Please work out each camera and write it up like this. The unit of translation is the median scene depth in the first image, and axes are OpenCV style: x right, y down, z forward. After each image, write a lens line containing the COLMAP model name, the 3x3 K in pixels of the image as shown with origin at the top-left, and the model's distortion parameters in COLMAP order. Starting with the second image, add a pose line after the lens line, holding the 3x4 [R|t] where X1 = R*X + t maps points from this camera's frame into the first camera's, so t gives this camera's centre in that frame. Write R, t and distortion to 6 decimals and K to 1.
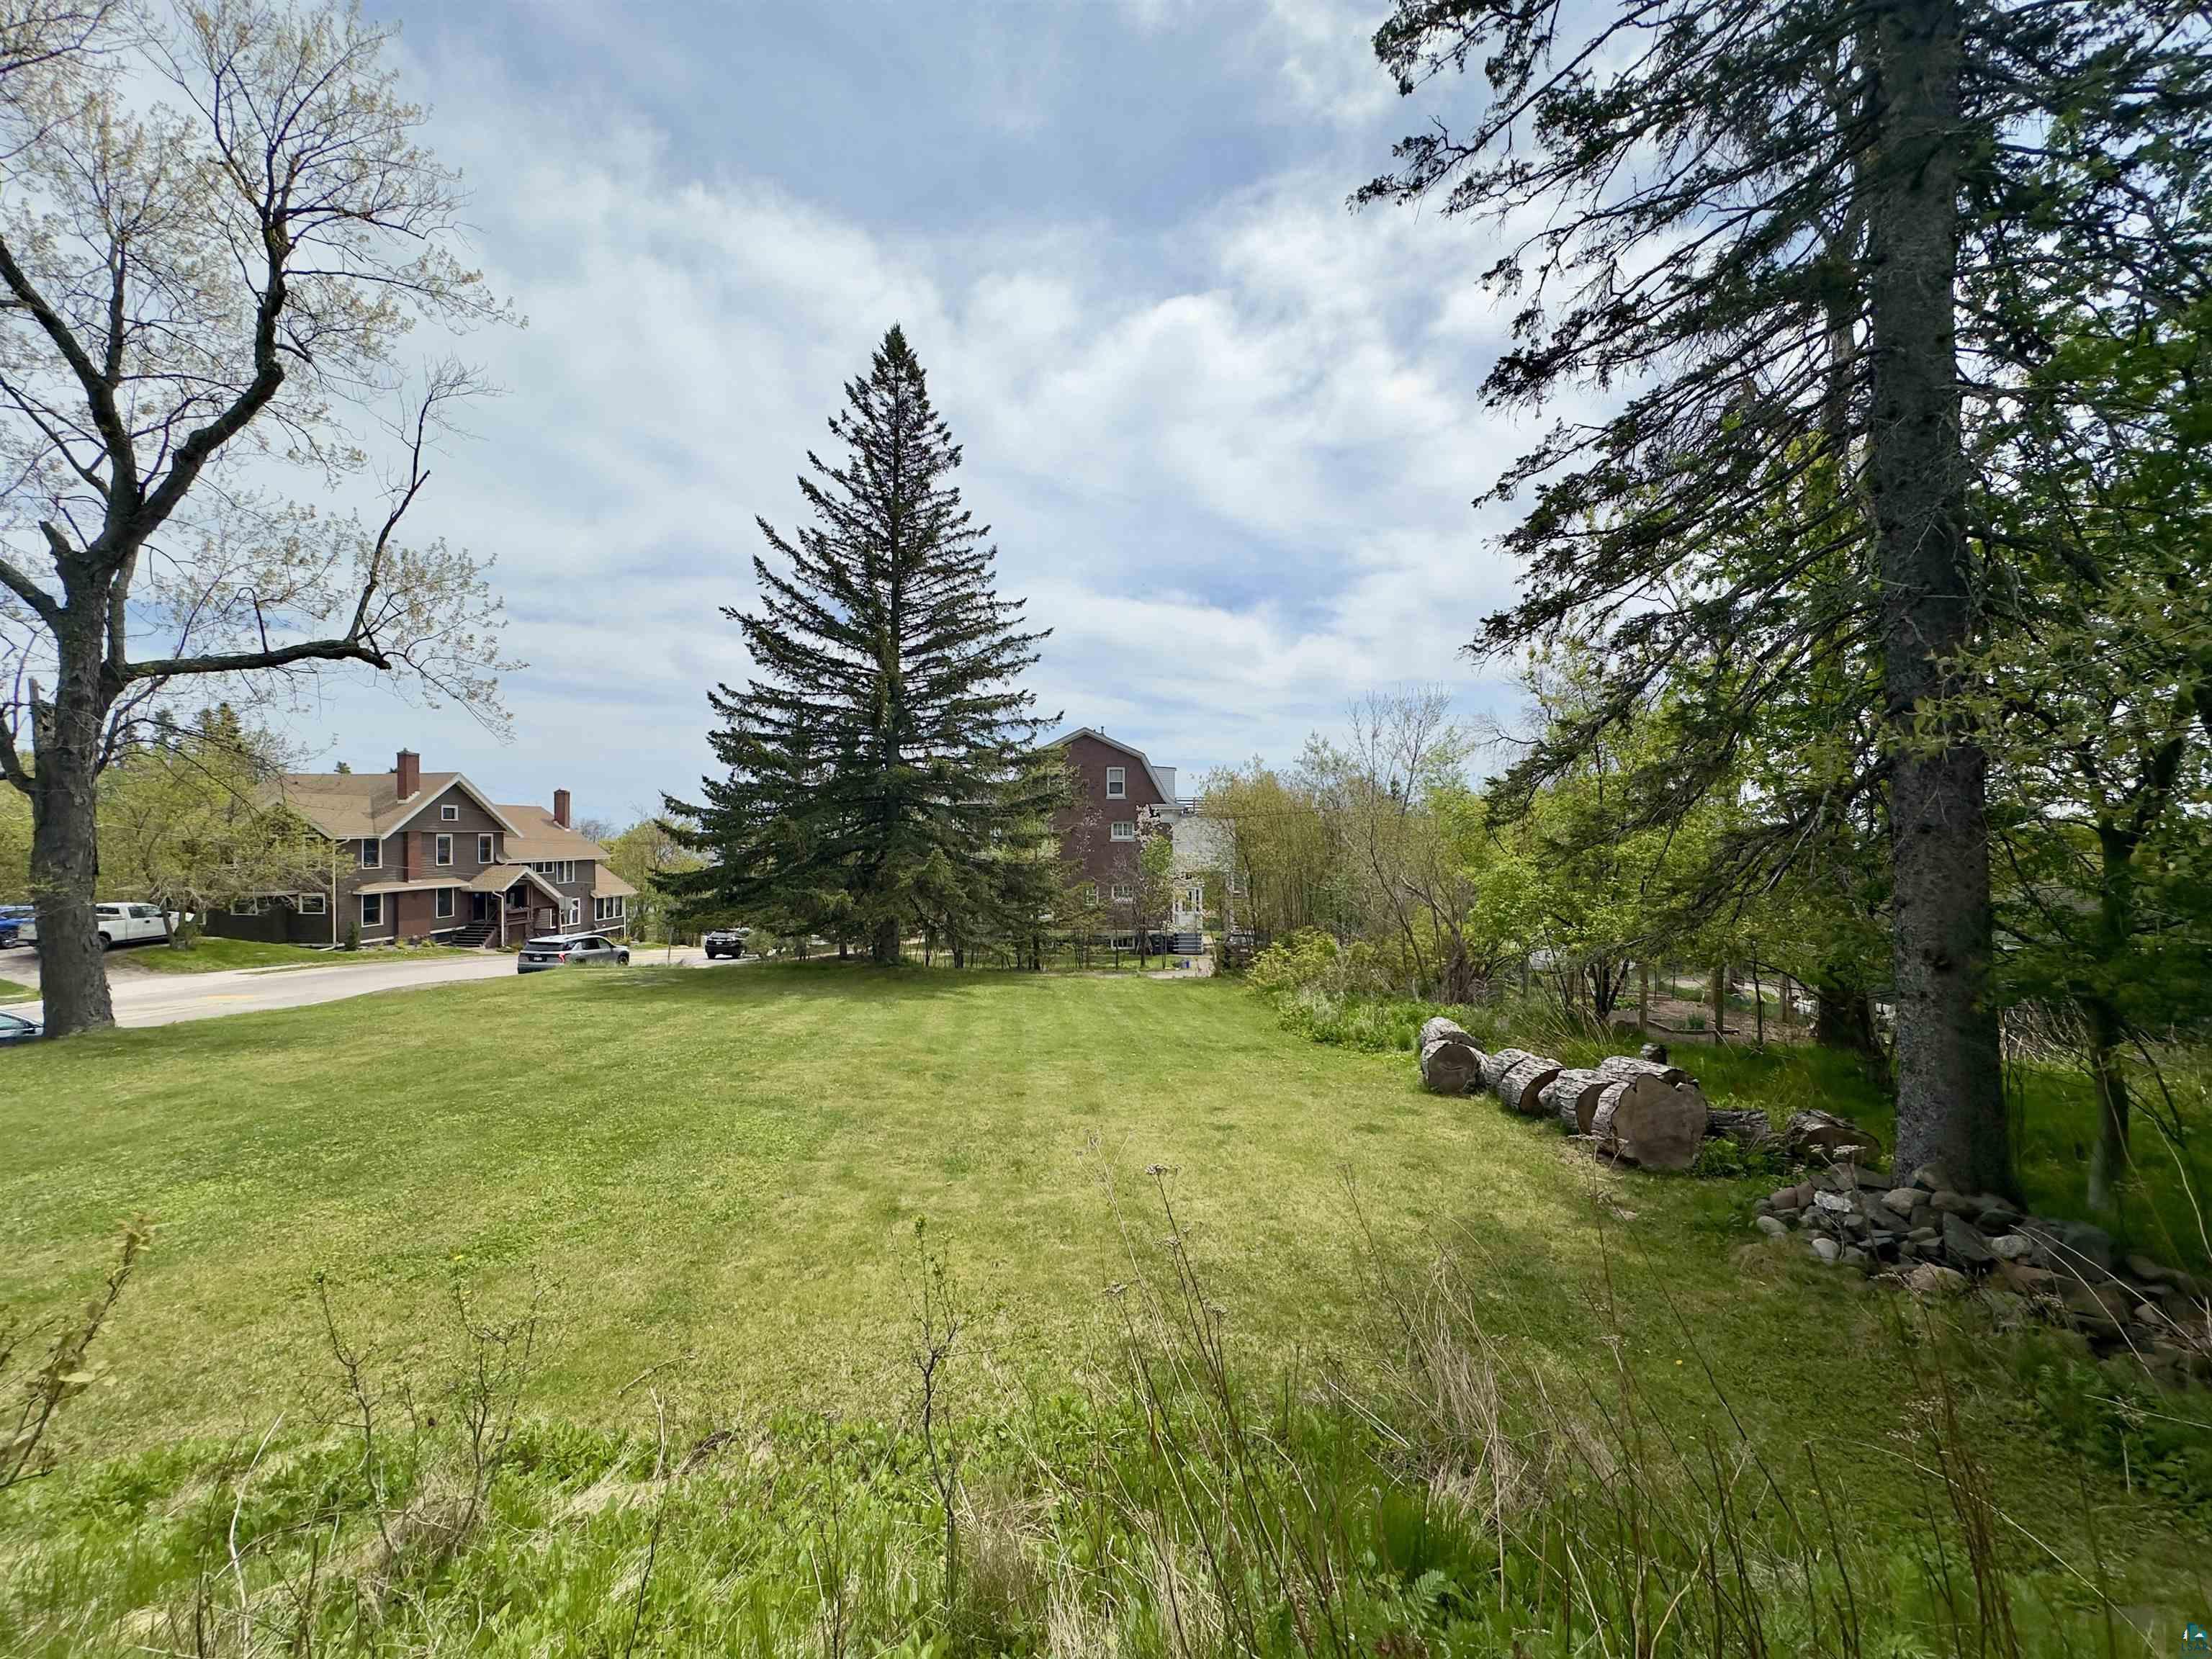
lens RADIAL K [[879.5, 0, 1108.3], [0, 879.5, 829.6], [0, 0, 1]] dist [-0.001698, 0.000345]
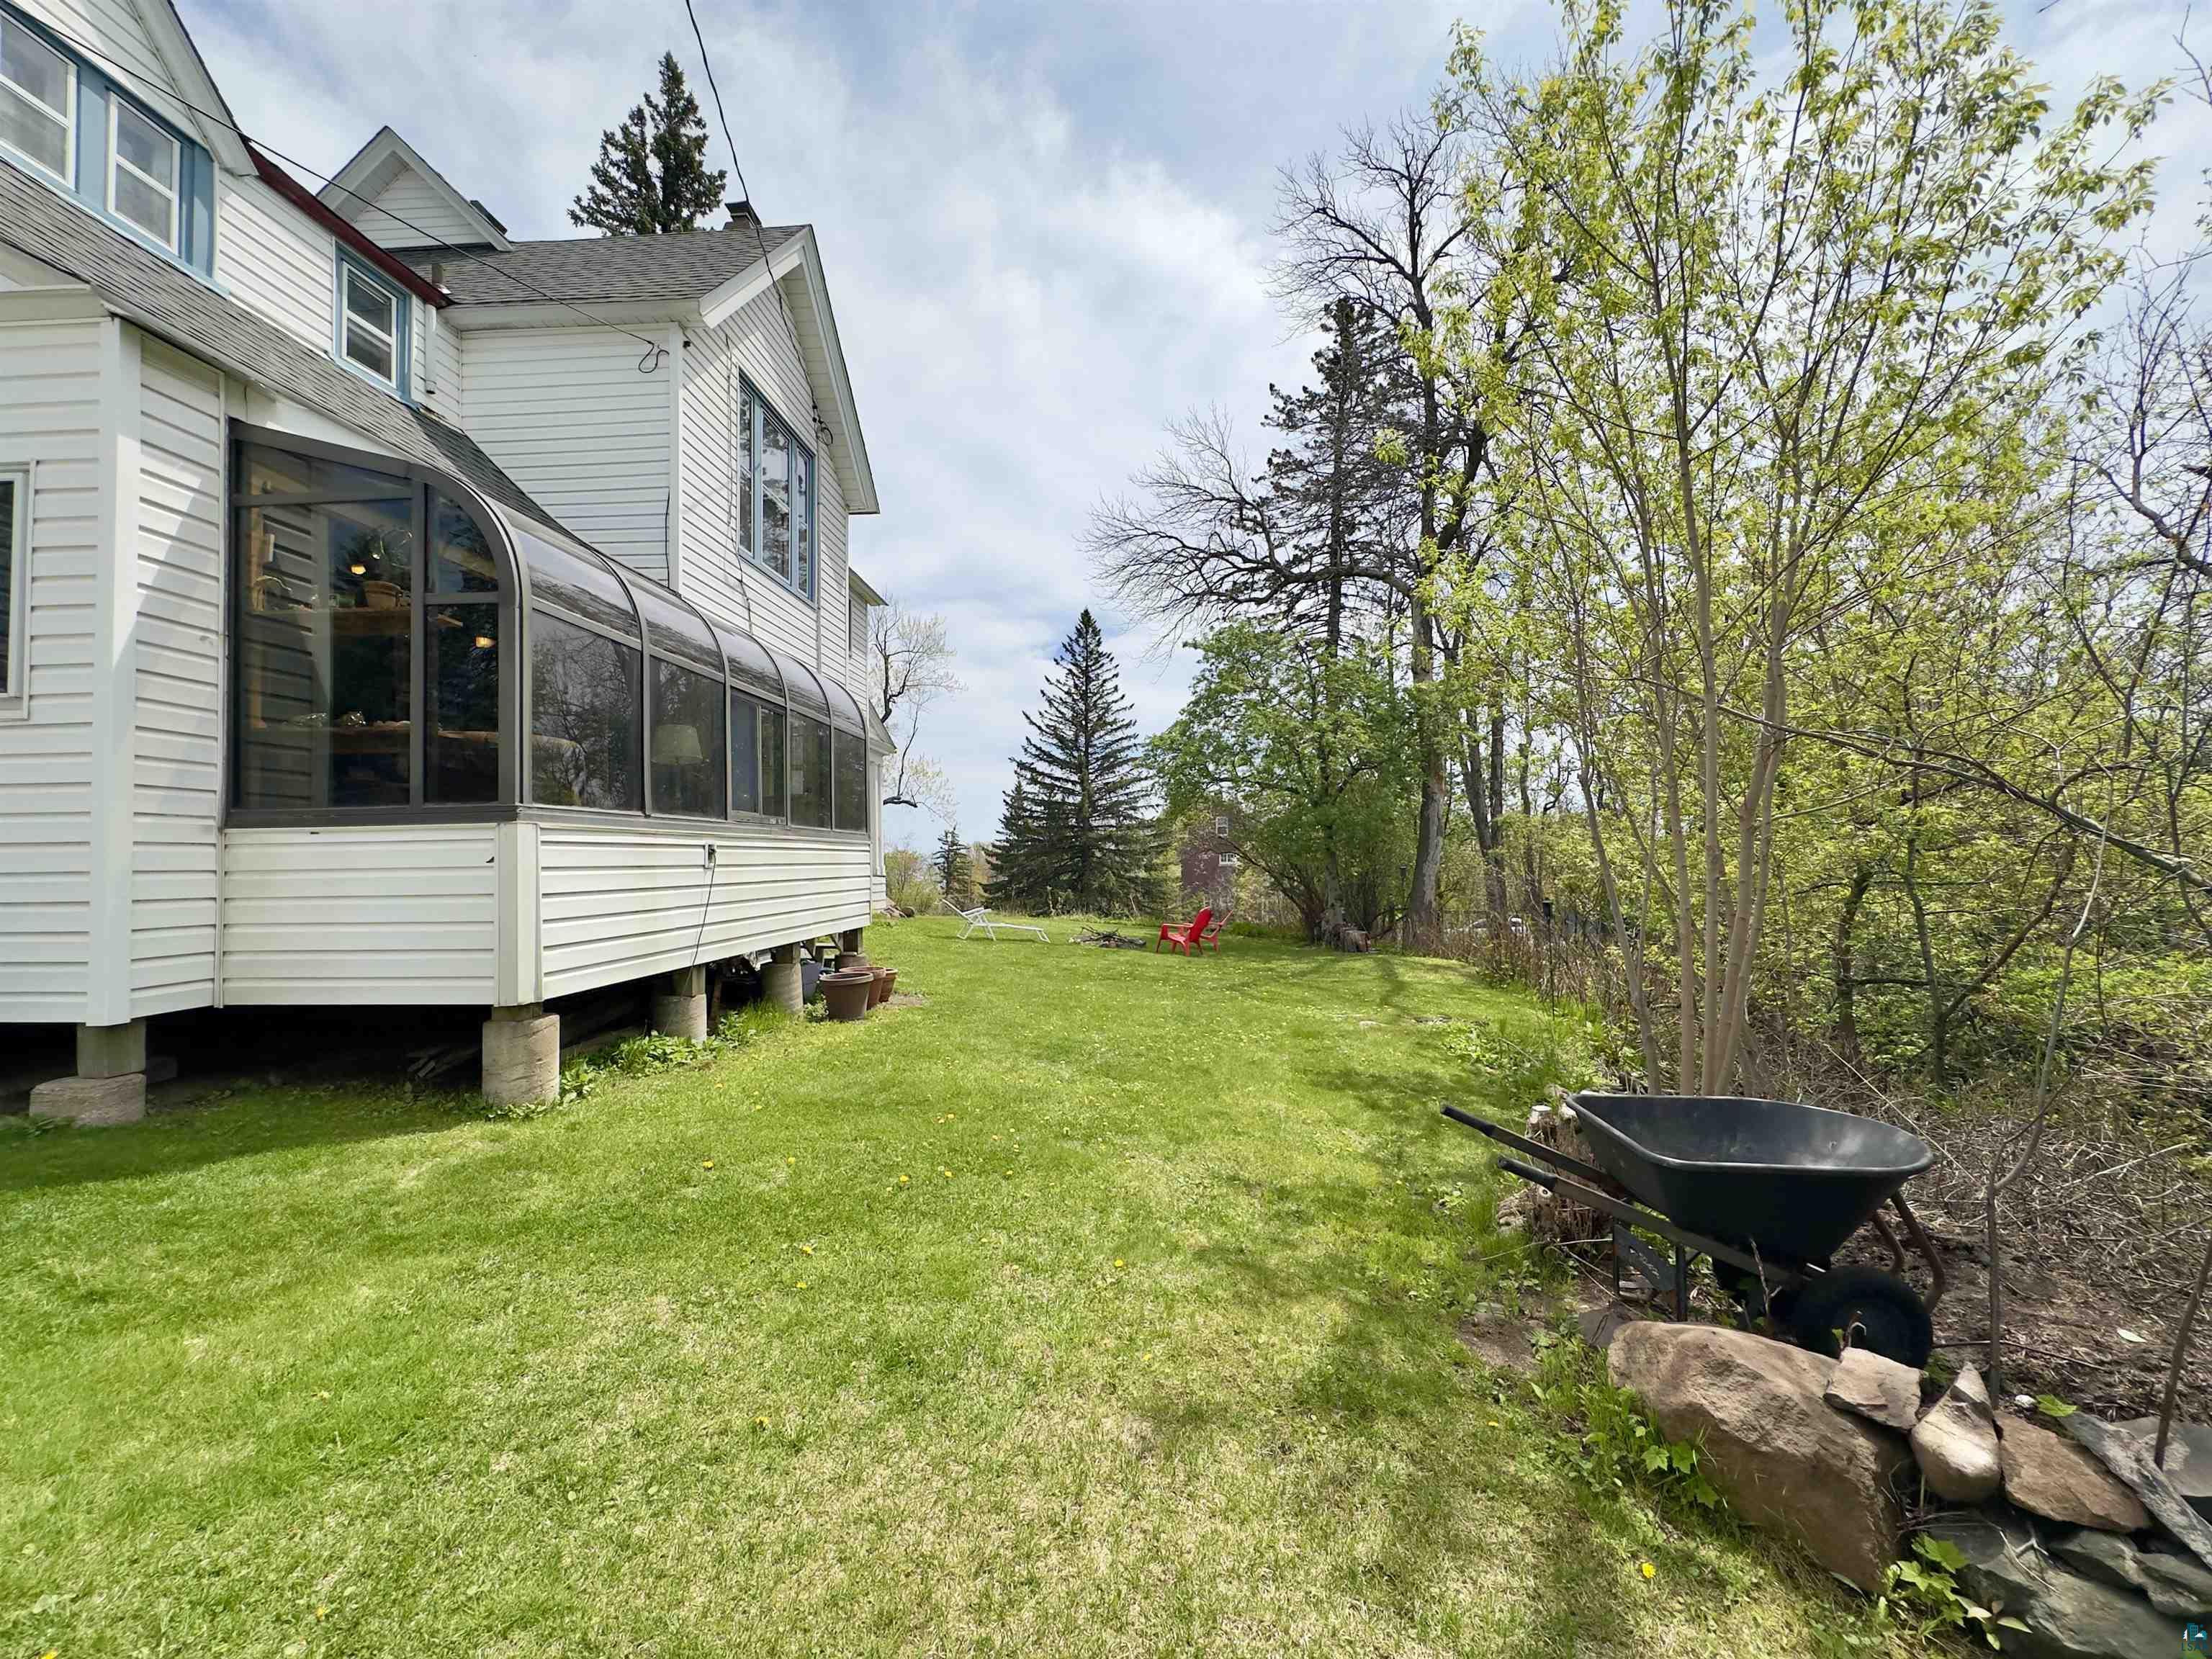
lens RADIAL K [[879.5, 0, 1100.4], [0, 879.5, 836.8], [0, 0, 1]] dist [-0.001698, 0.000345]
pose [[0.980878, -0.014914, -0.194050, 0.180758], [0.010953, 0.999710, -0.021467, -0.014697], [0.194314, 0.018932, 0.980757, -1.001183]]
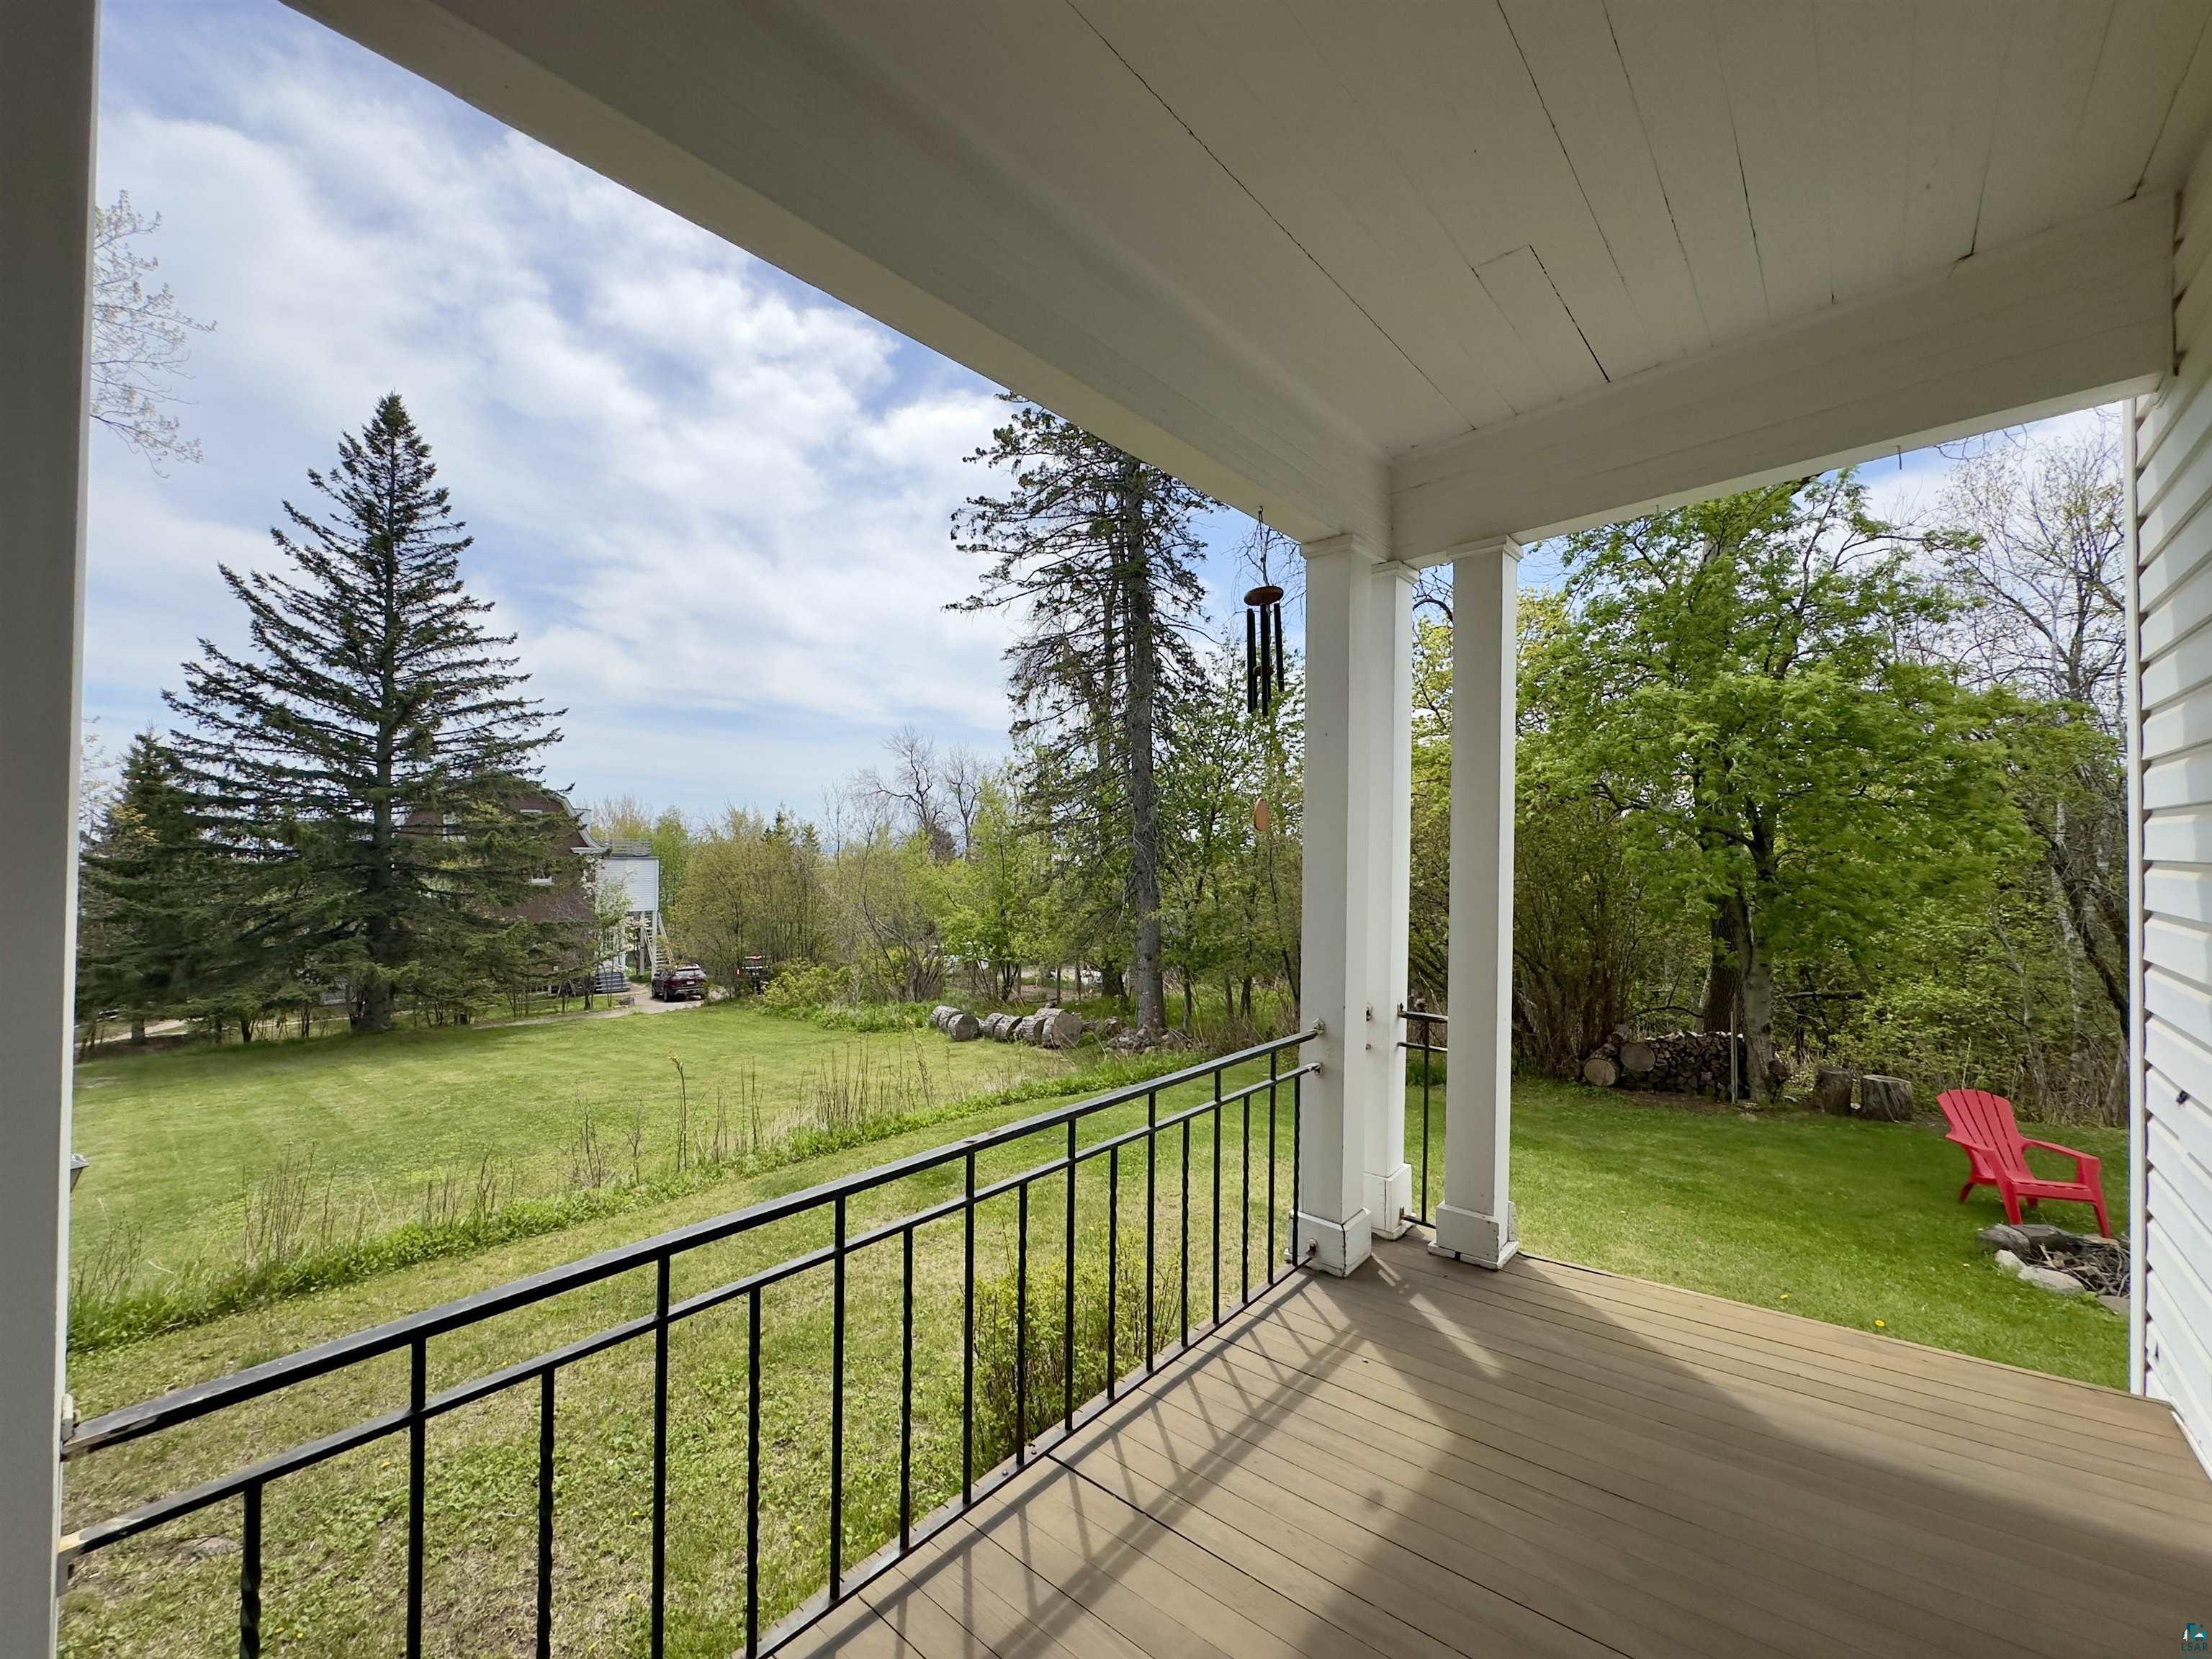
lens RADIAL K [[879.5, 0, 1107.4], [0, 879.5, 841.7], [0, 0, 1]] dist [-0.001698, 0.000345]
pose [[0.748538, 0.006999, 0.663055, -0.313322], [-0.004224, 0.999974, -0.005786, -0.061870], [-0.663078, 0.001530, 0.748548, -0.313242]]
